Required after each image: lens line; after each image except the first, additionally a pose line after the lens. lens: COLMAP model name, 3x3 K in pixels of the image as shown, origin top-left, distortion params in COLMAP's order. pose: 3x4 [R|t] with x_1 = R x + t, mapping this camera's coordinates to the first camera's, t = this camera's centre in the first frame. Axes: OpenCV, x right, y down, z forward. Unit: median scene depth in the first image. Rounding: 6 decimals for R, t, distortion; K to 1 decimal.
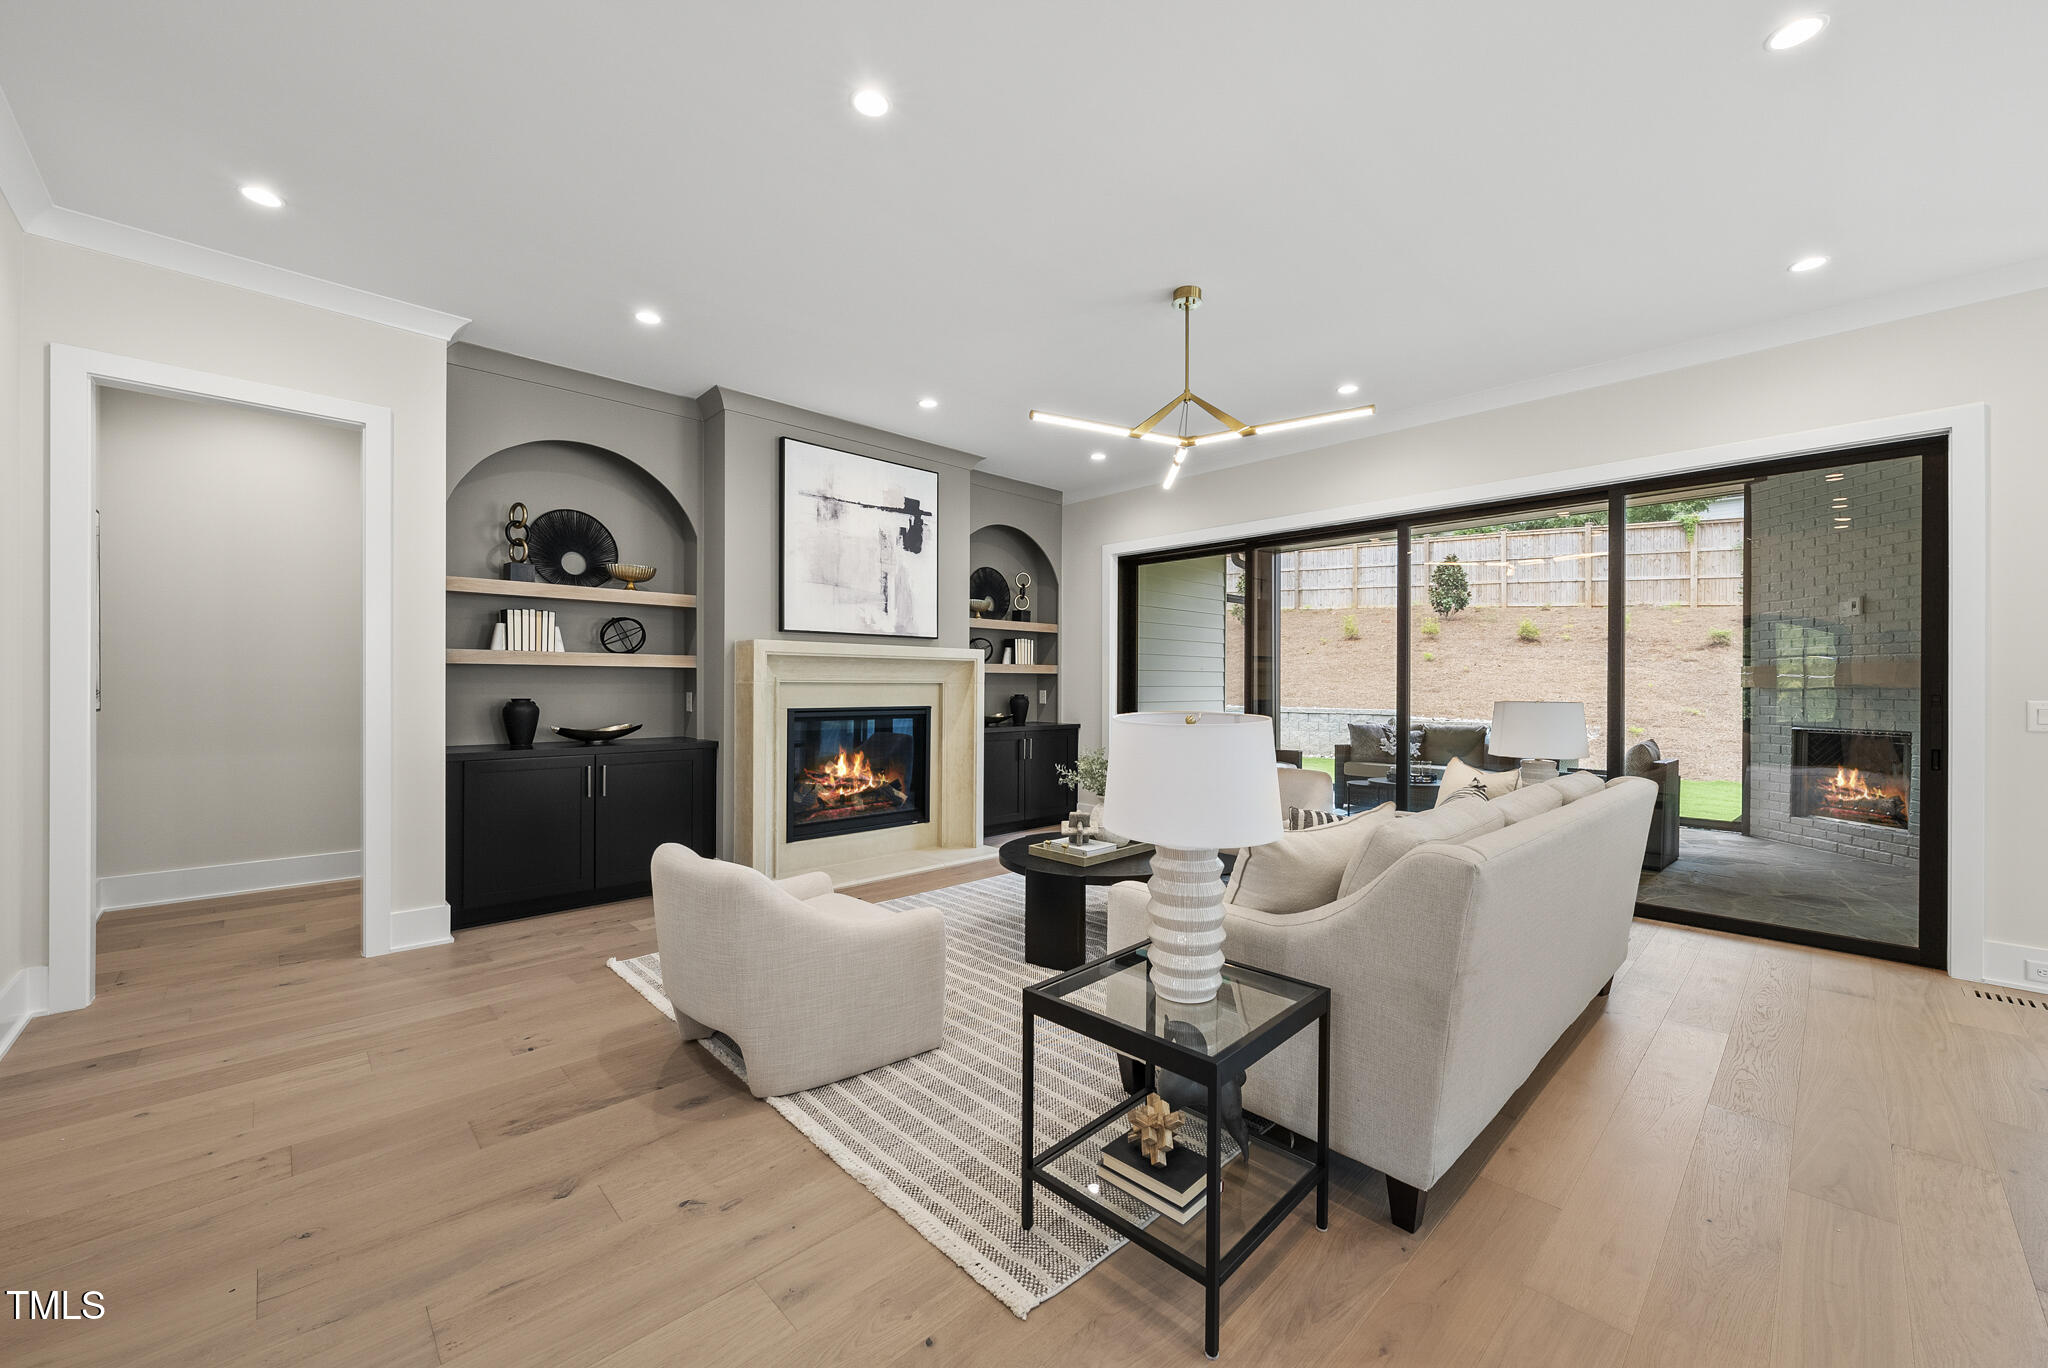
lens RADIAL K [[788.5, 0, 1022.1], [0, 788.5, 694.2], [0, 0, 1]] dist [-0.001184, -0.000187]
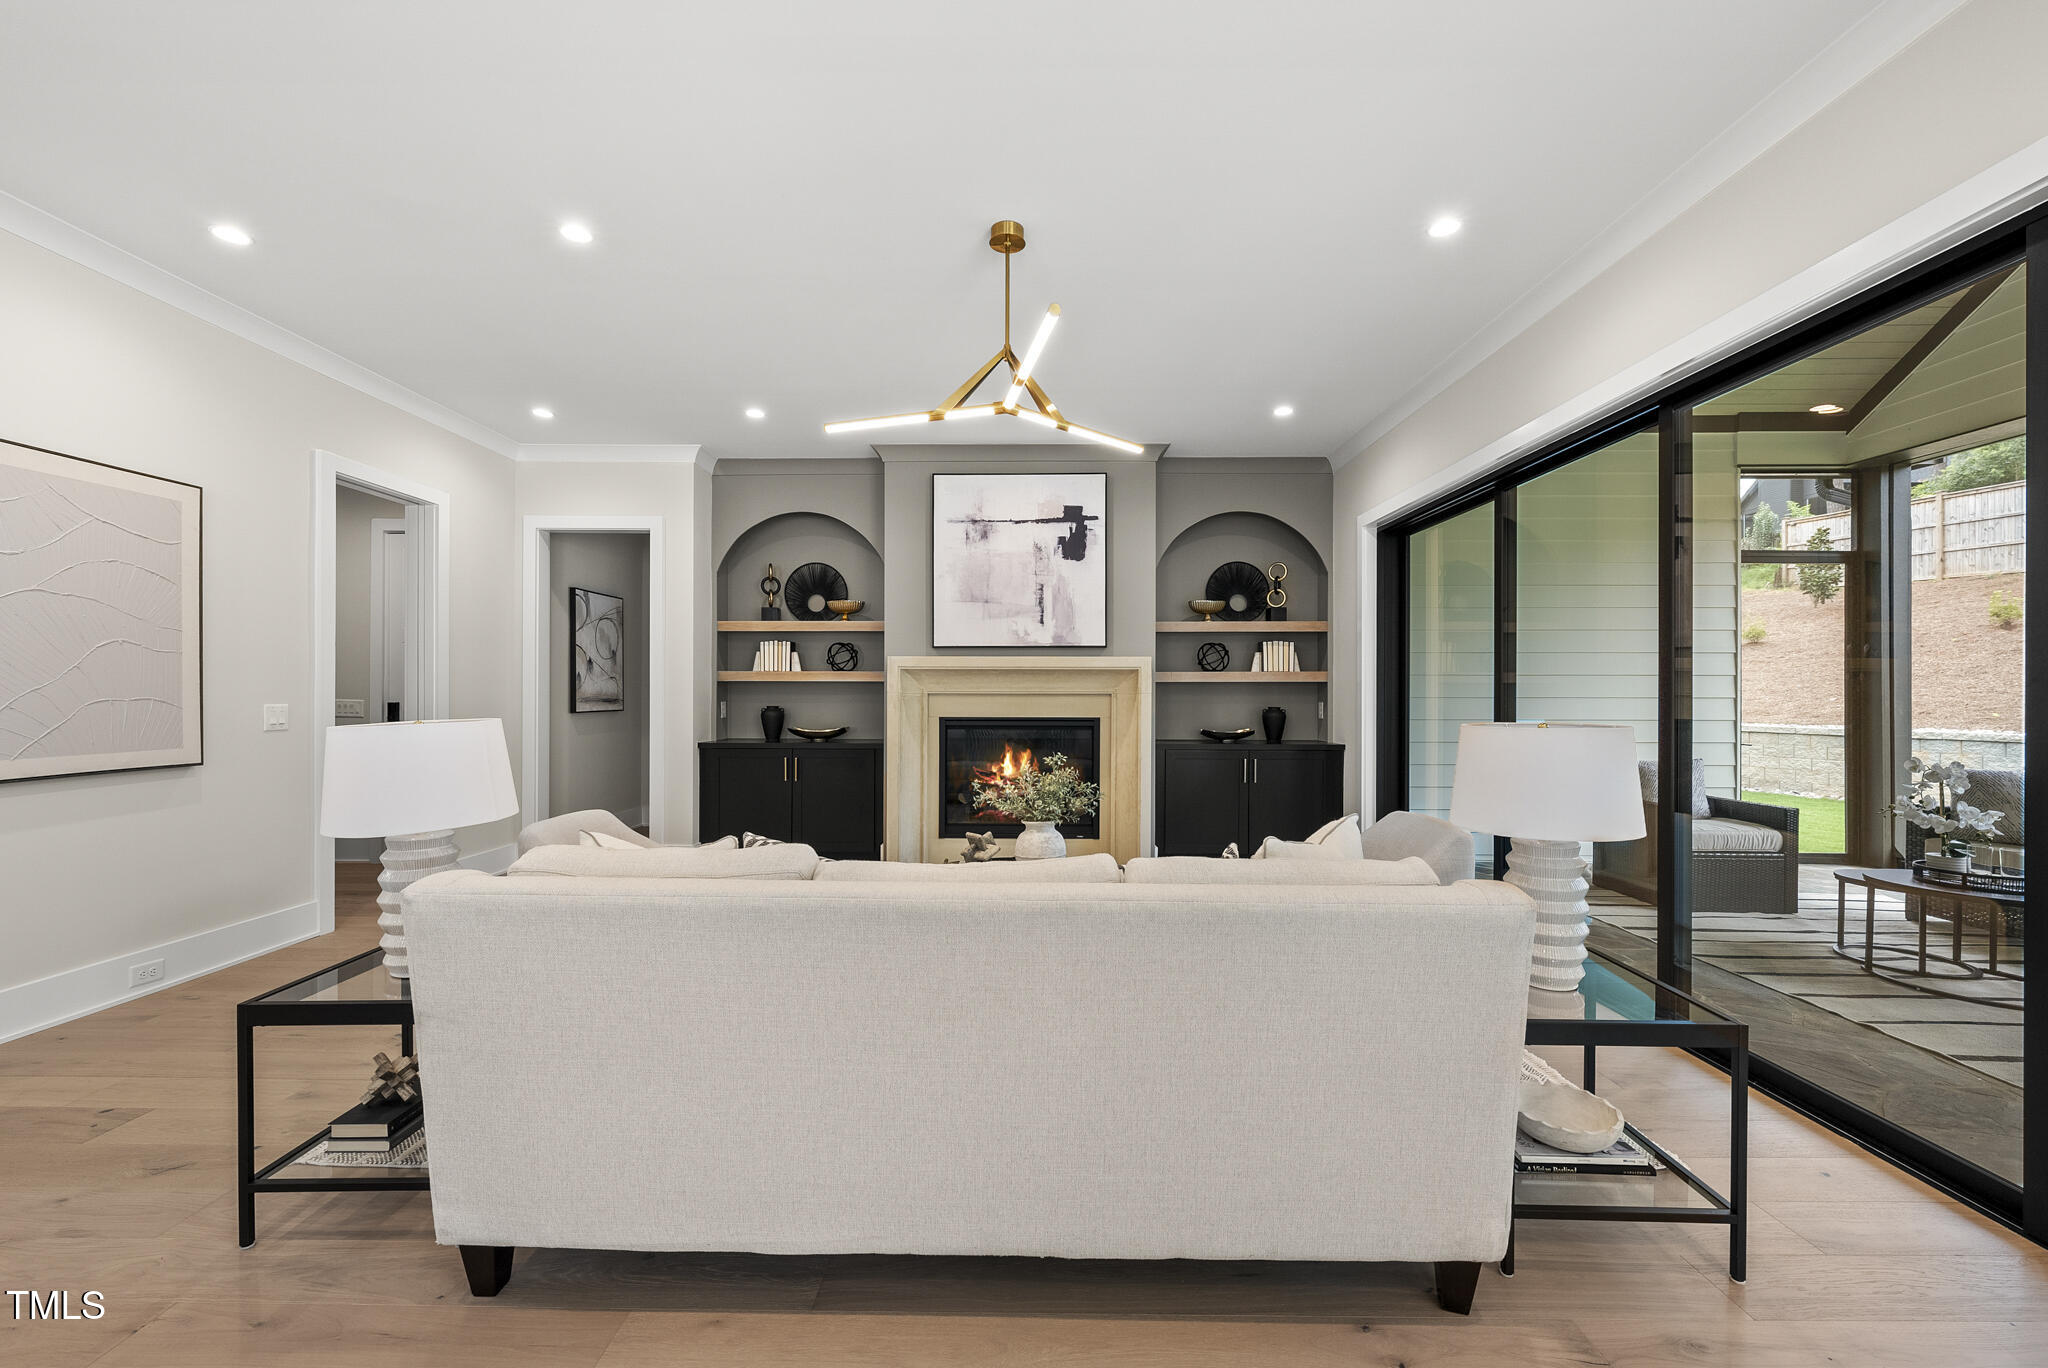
lens RADIAL K [[788.5, 0, 1022.1], [0, 788.5, 694.2], [0, 0, 1]] dist [-0.001184, -0.000187]
pose [[0.712330, -0.002726, -0.701840, 0.505302], [-0.008052, 0.999895, -0.012056, -0.001260], [0.701799, 0.014239, 0.712233, 0.261297]]
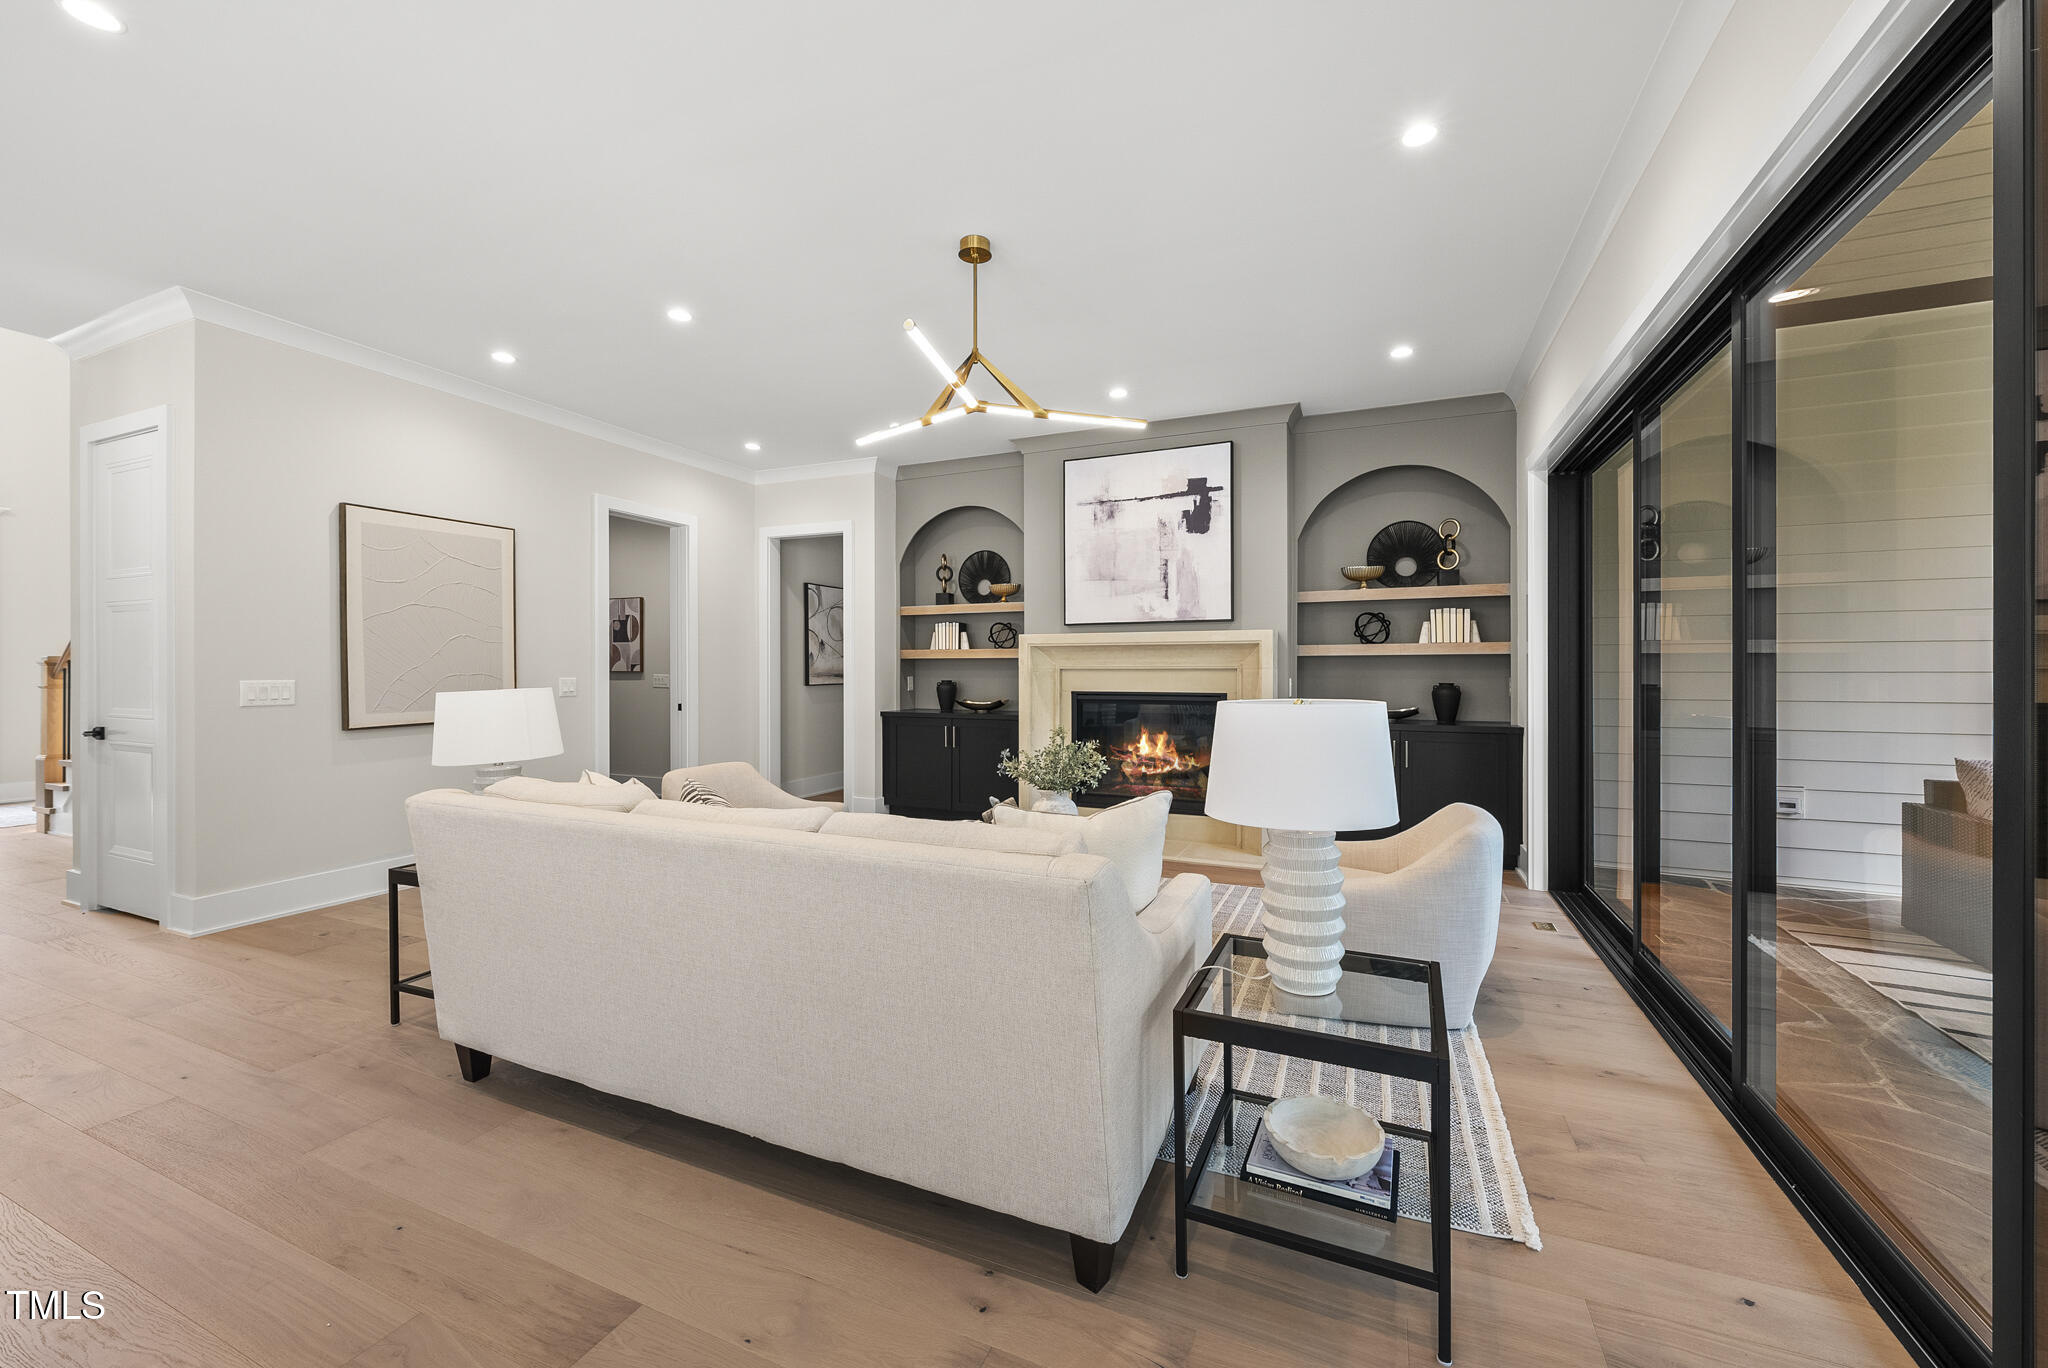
lens RADIAL K [[781.7, 0, 1032.6], [0, 781.7, 670.1], [0, 0, 1]] dist [-0.000096, -0.000132]
pose [[0.389438, -0.003615, -0.921046, 0.667821], [-0.009410, 0.999924, -0.007903, -0.002806], [0.921005, 0.011745, 0.389375, 0.445019]]
